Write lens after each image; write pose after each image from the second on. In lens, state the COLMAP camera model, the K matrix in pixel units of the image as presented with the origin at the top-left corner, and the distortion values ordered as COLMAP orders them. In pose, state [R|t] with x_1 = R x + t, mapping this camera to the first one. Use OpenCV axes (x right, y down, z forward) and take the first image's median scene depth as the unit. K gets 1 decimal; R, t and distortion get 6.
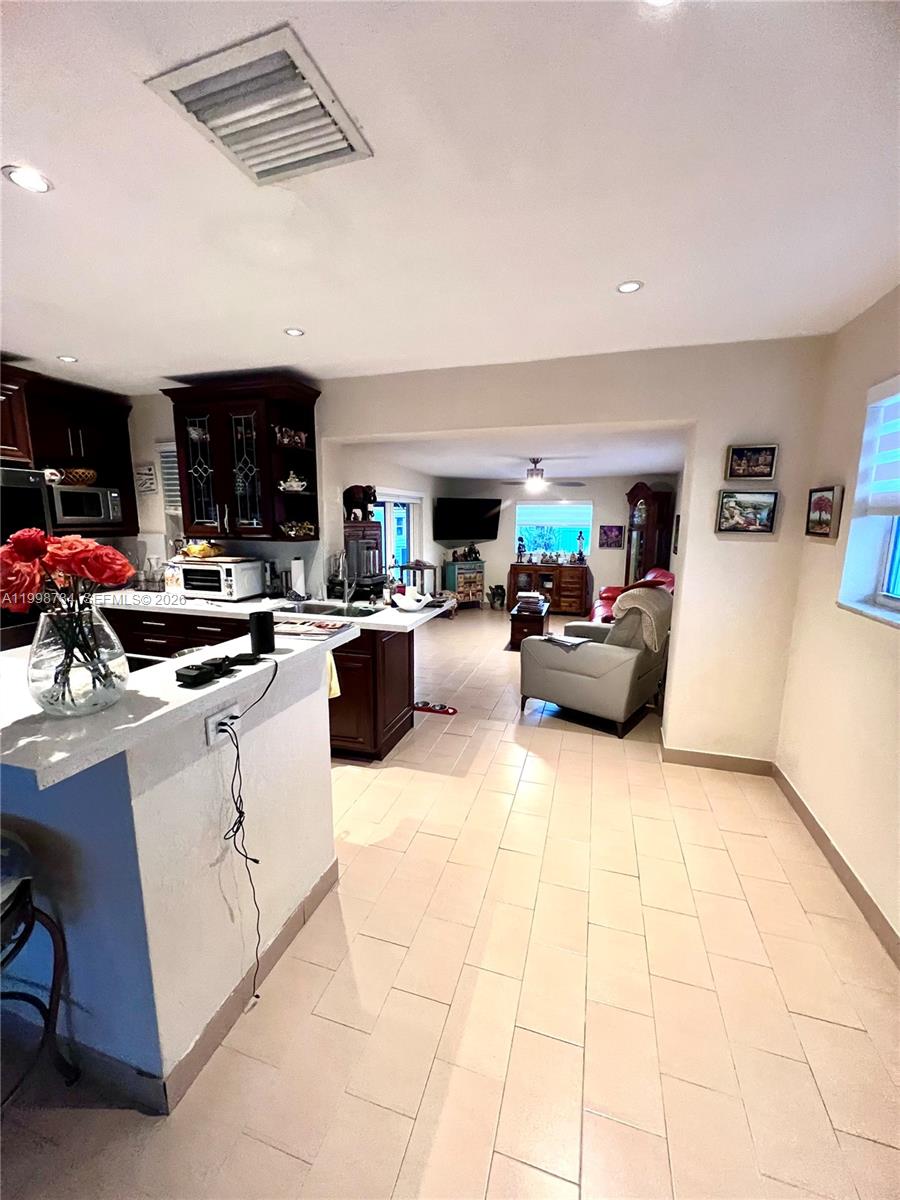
lens RADIAL K [[477.5, 0, 450.0], [0, 477.5, 600.0], [0, 0, 1]] dist [0.002985, 0.000237]
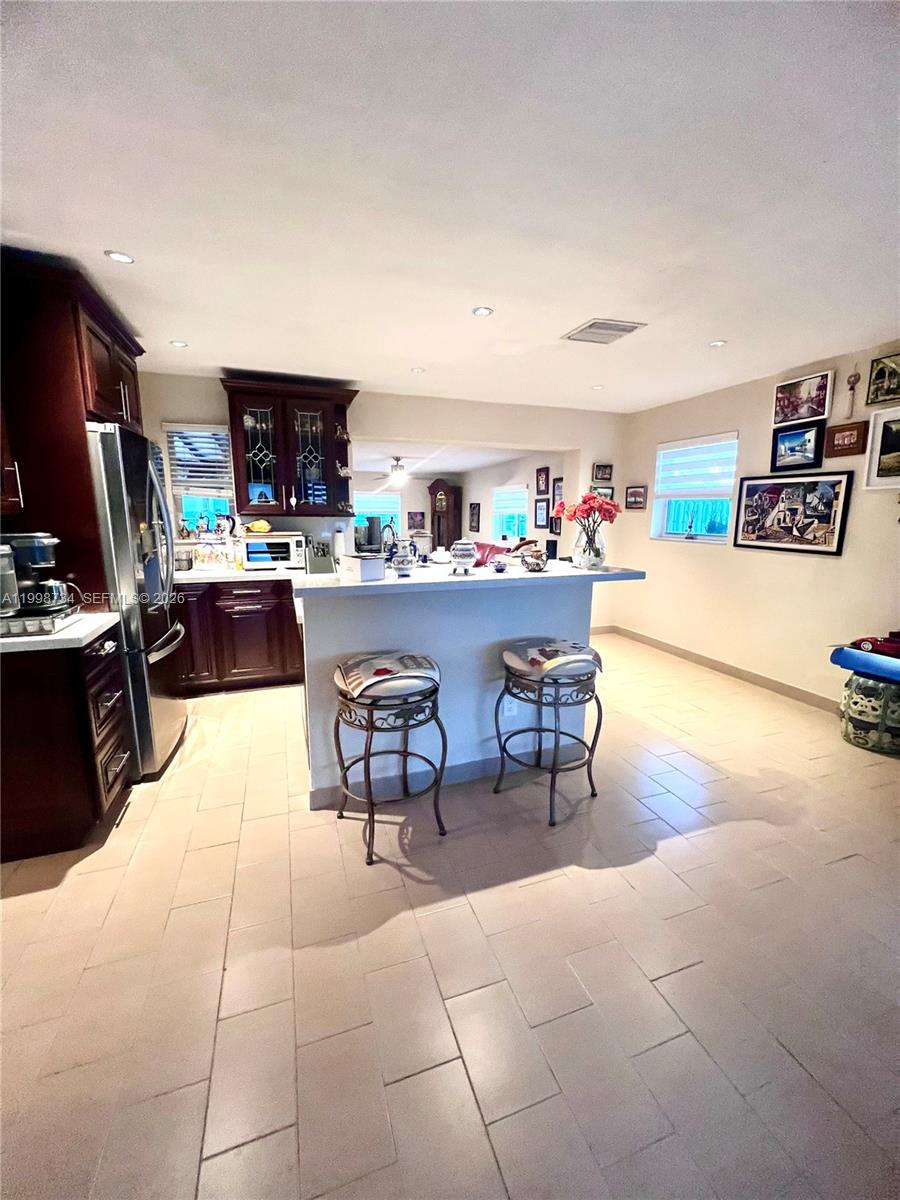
lens RADIAL K [[477.5, 0, 450.0], [0, 477.5, 600.0], [0, 0, 1]] dist [0.002985, 0.000237]
pose [[0.805256, -0.110111, 0.582614, -0.347393], [0.102121, 0.993677, 0.046654, 0.025692], [-0.584067, 0.021929, 0.811409, -0.071620]]
